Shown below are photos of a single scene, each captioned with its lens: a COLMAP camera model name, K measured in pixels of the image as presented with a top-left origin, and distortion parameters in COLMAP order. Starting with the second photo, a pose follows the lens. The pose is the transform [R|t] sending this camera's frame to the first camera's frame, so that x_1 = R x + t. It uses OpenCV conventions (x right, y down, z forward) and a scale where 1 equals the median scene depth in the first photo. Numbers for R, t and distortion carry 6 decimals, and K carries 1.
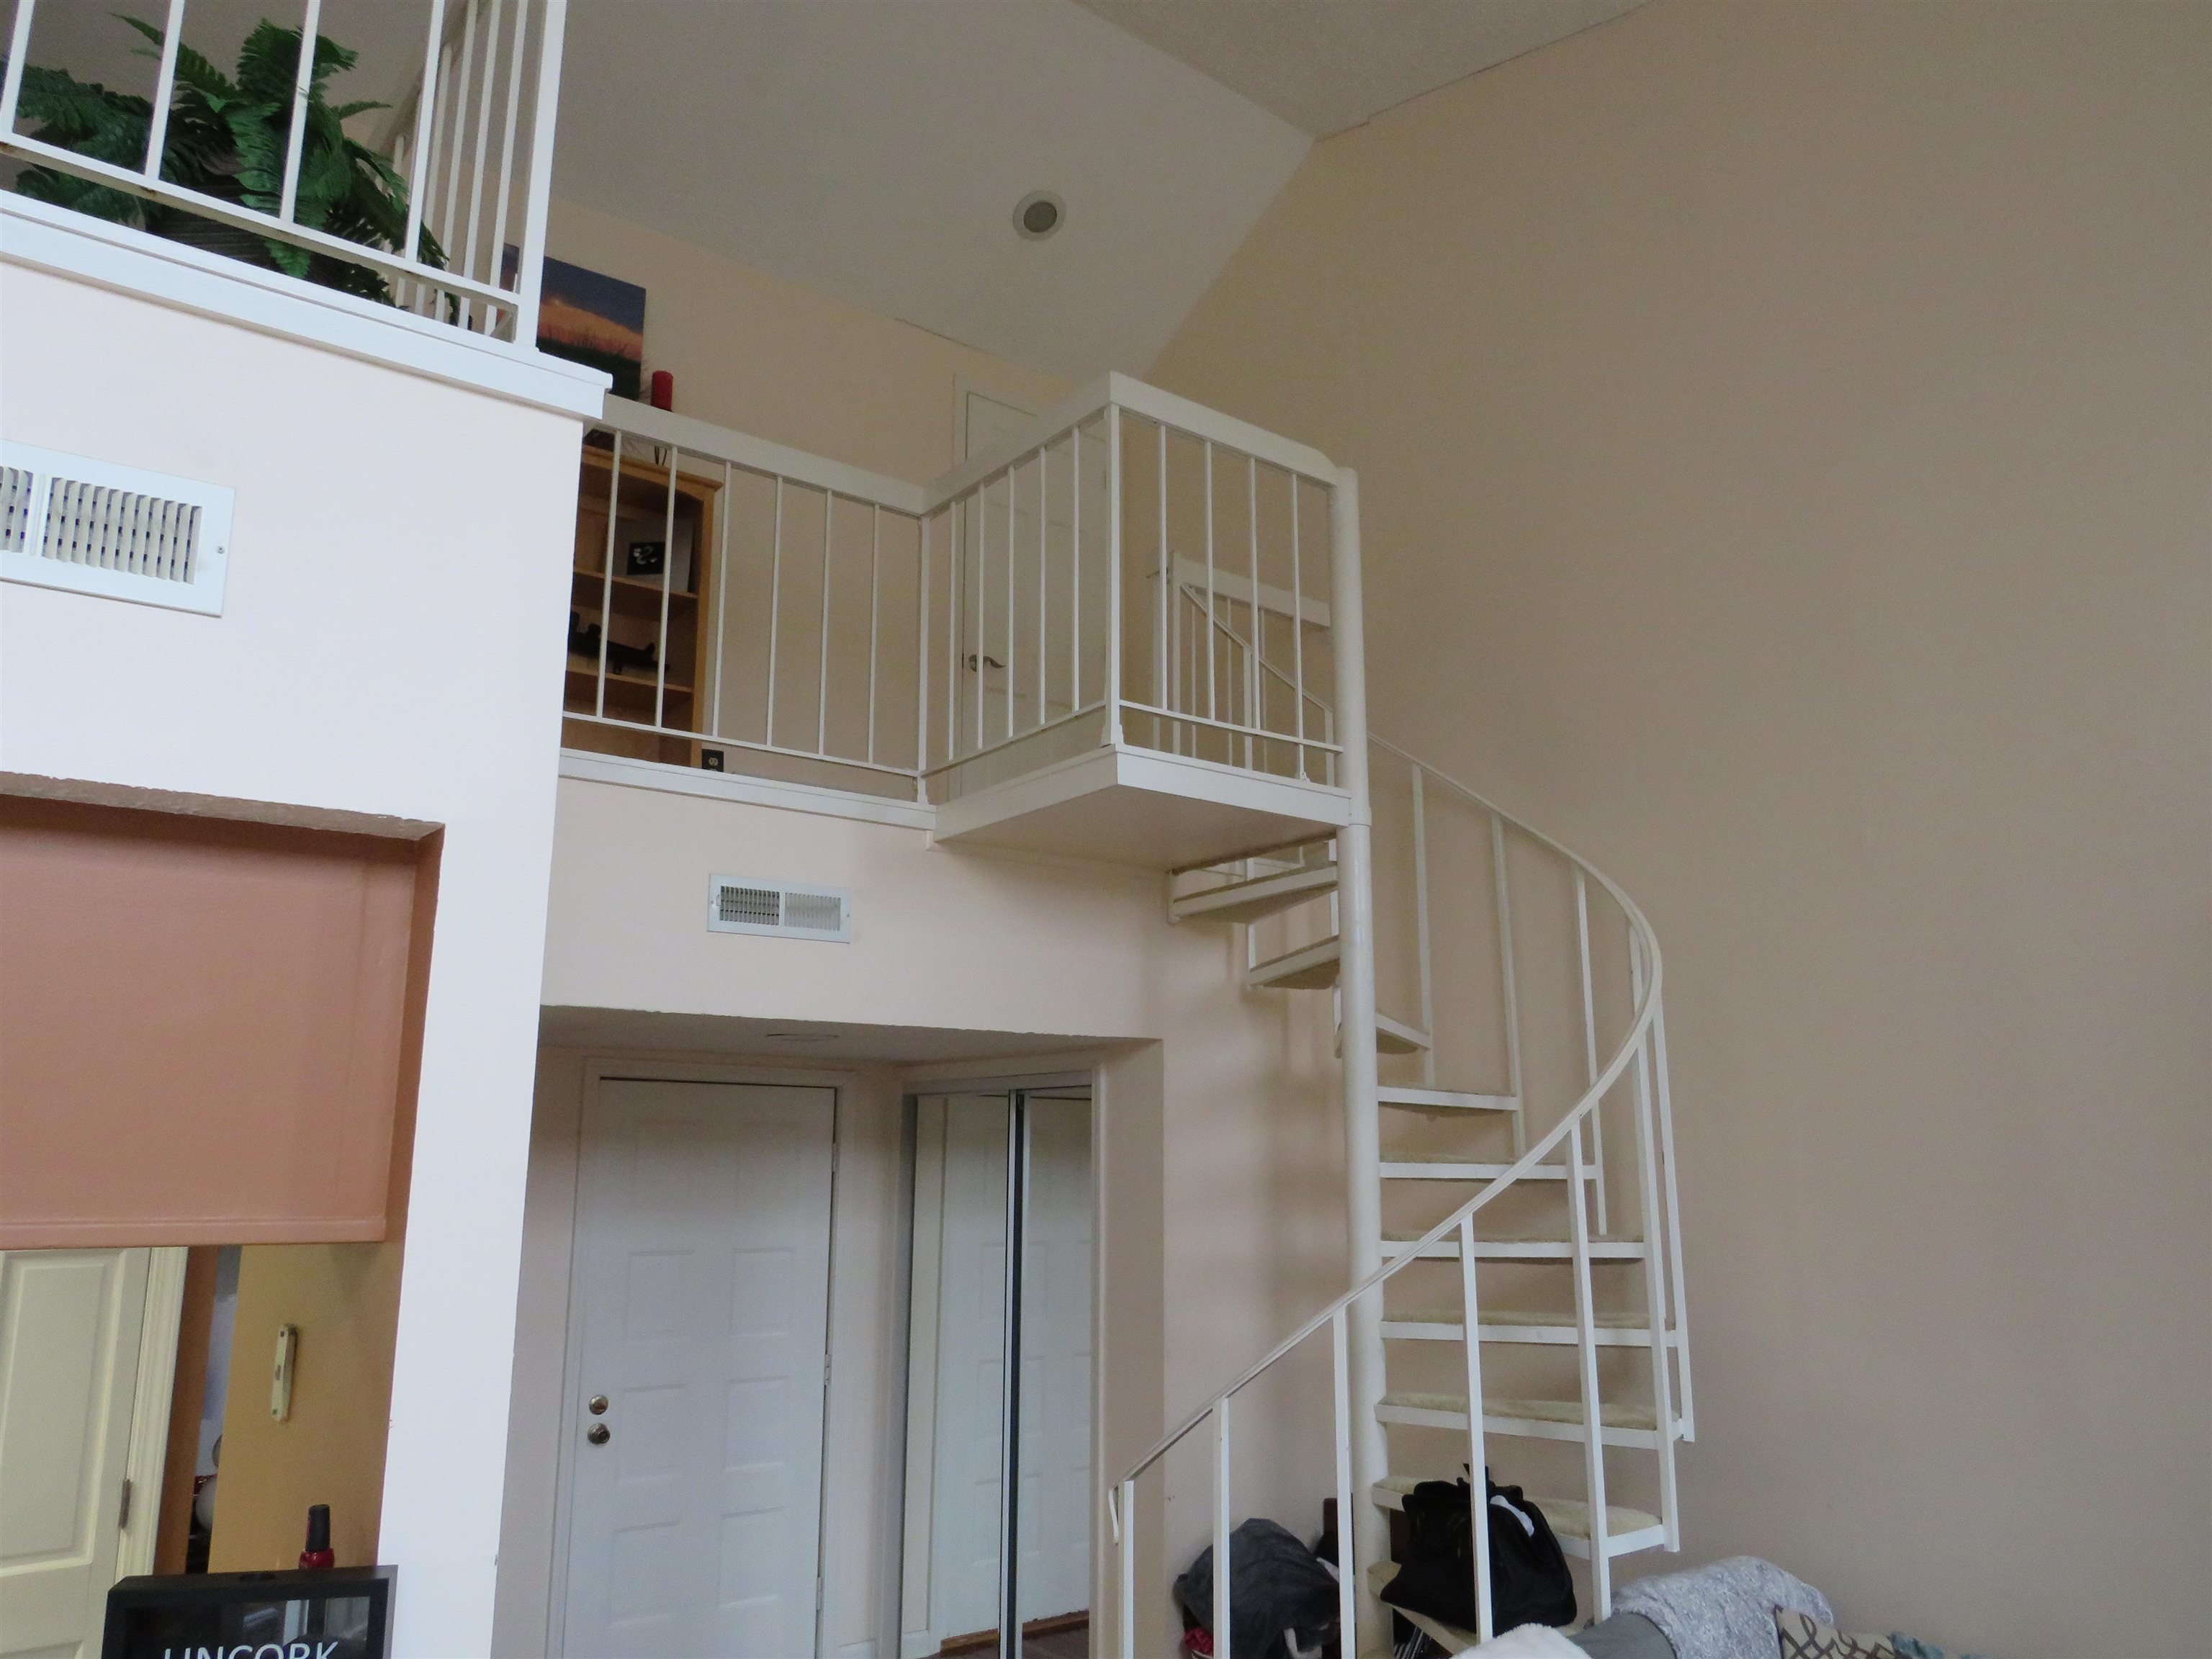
lens RADIAL K [[1564.9, 0, 1114.1], [0, 1564.9, 833.4], [0, 0, 1]] dist [-0.030951, -0.002433]
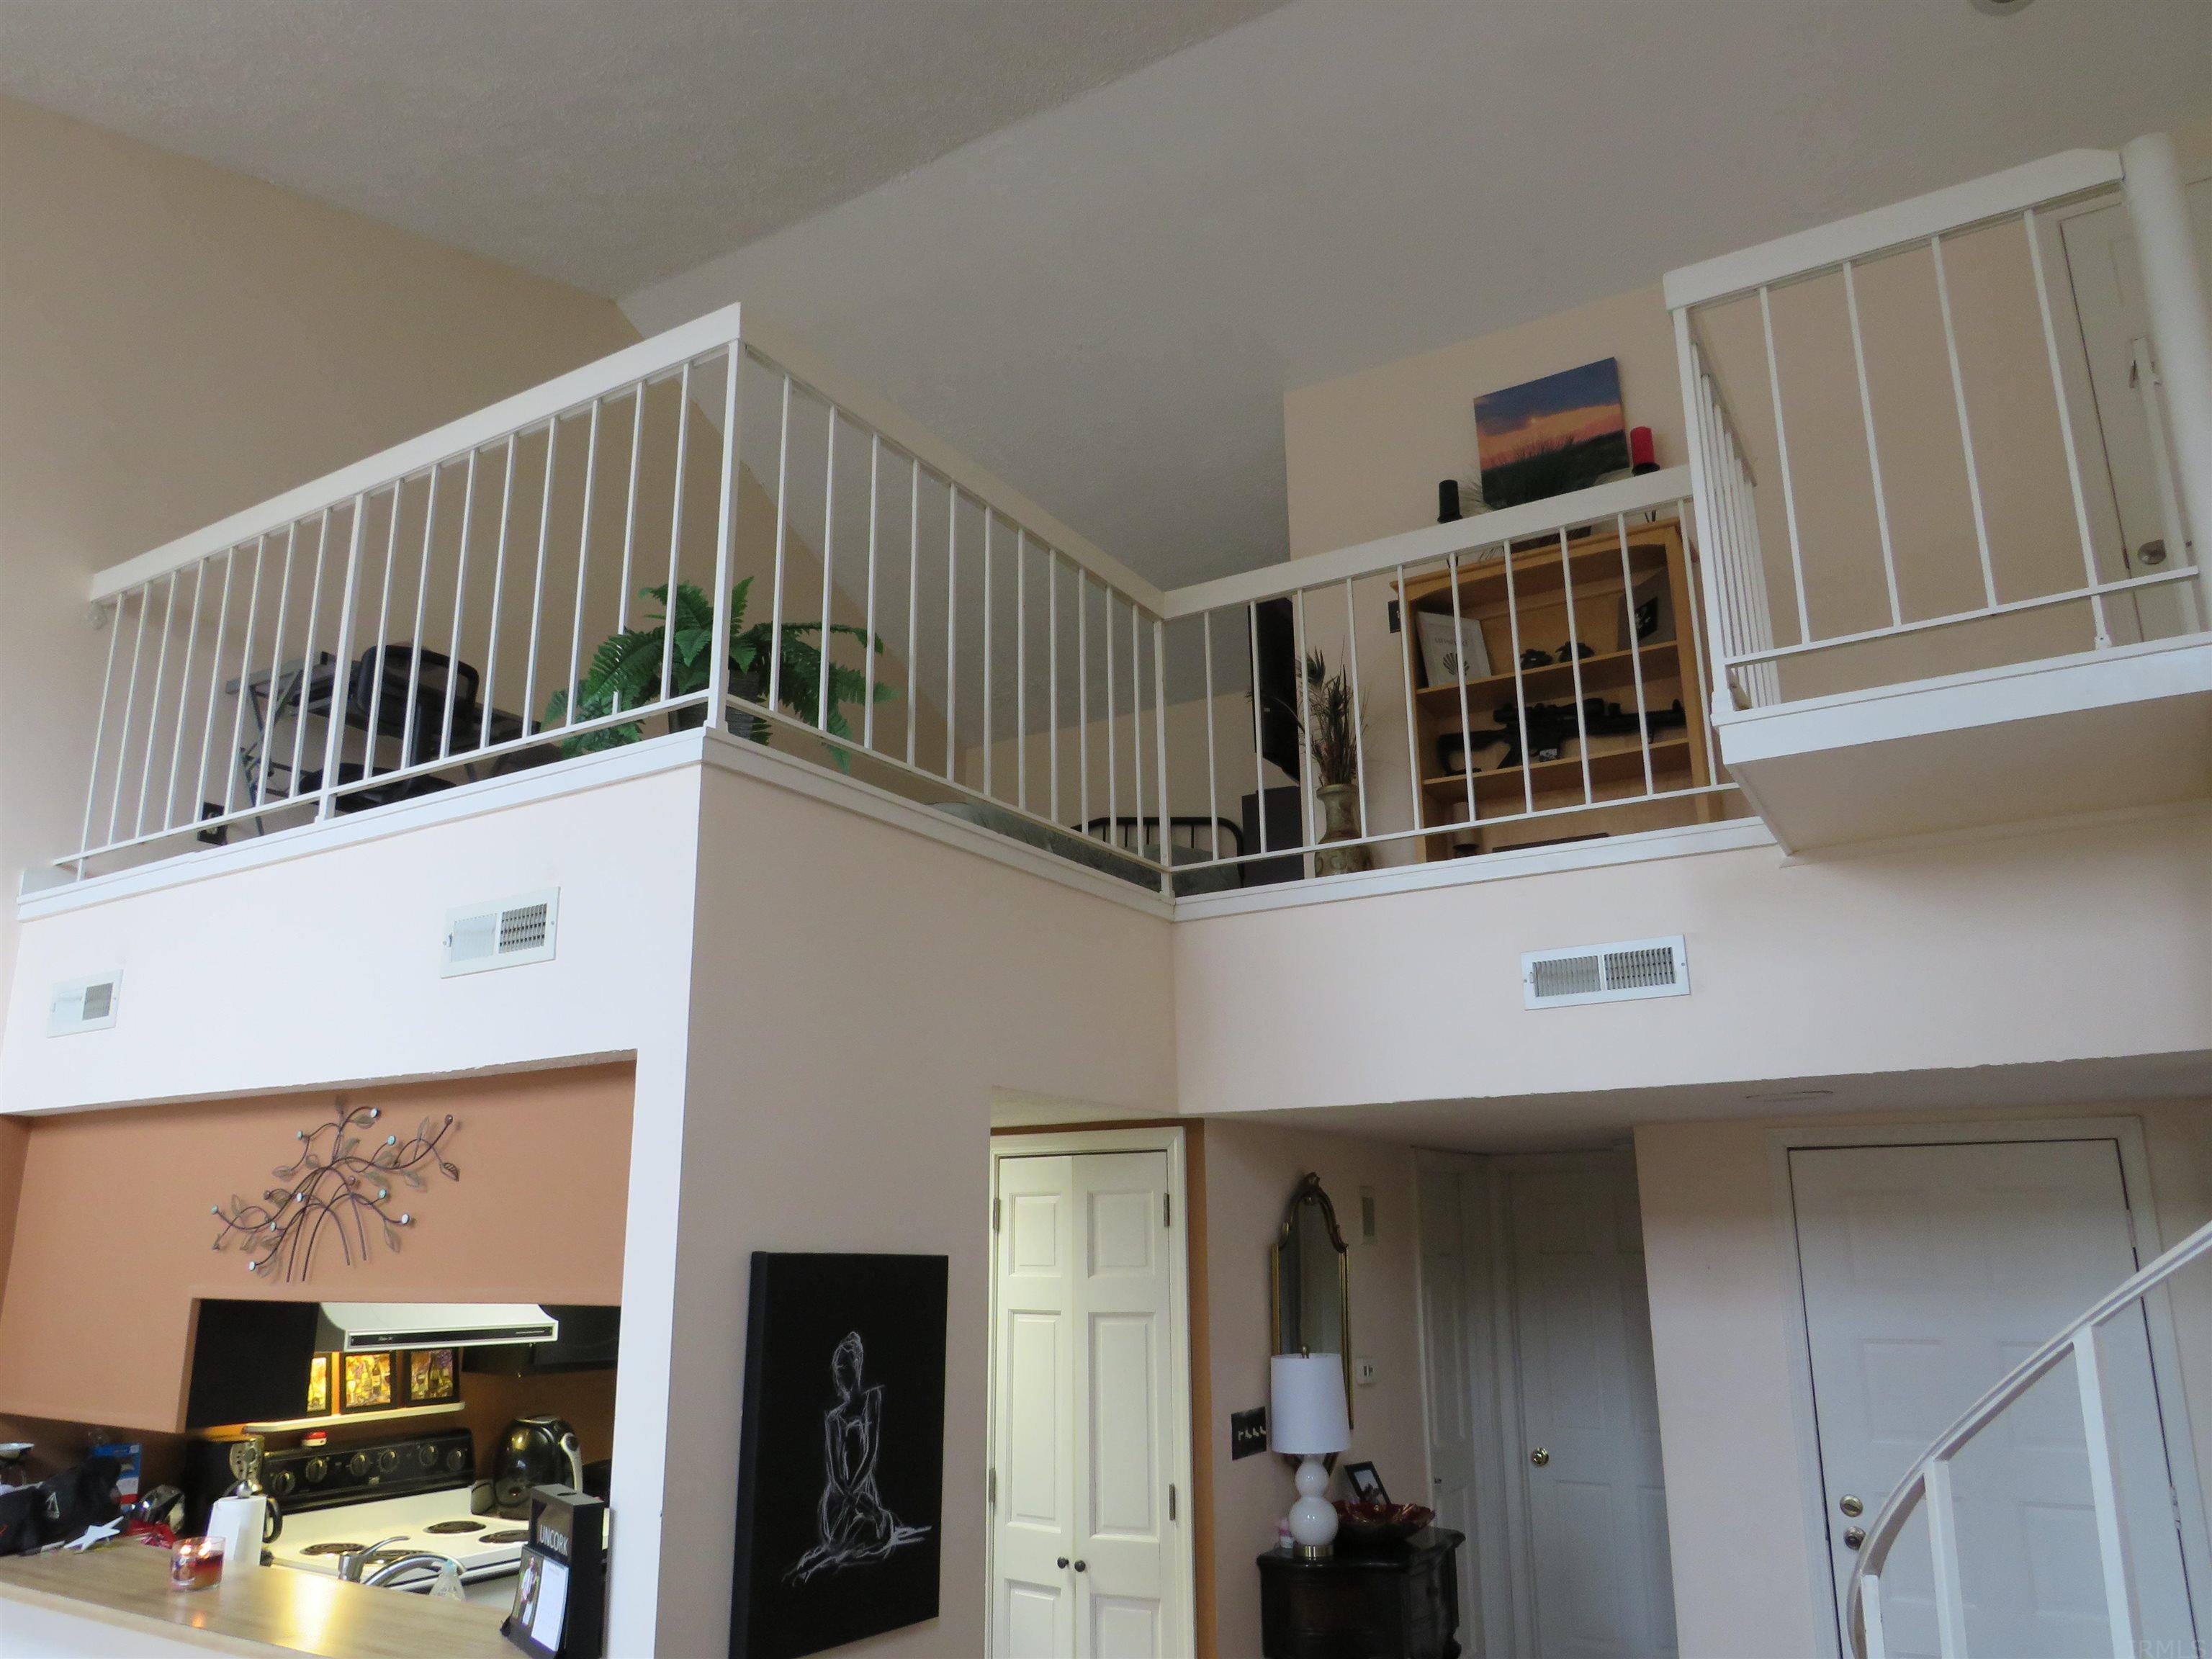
lens RADIAL K [[1573.1, 0, 1106.0], [0, 1573.1, 829.5], [0, 0, 1]] dist [-0.021838, 0.006523]
pose [[0.342940, -0.238838, -0.908487, 0.533255], [0.202008, 0.963260, -0.176983, 0.067572], [0.917379, -0.122827, 0.378587, 0.349547]]
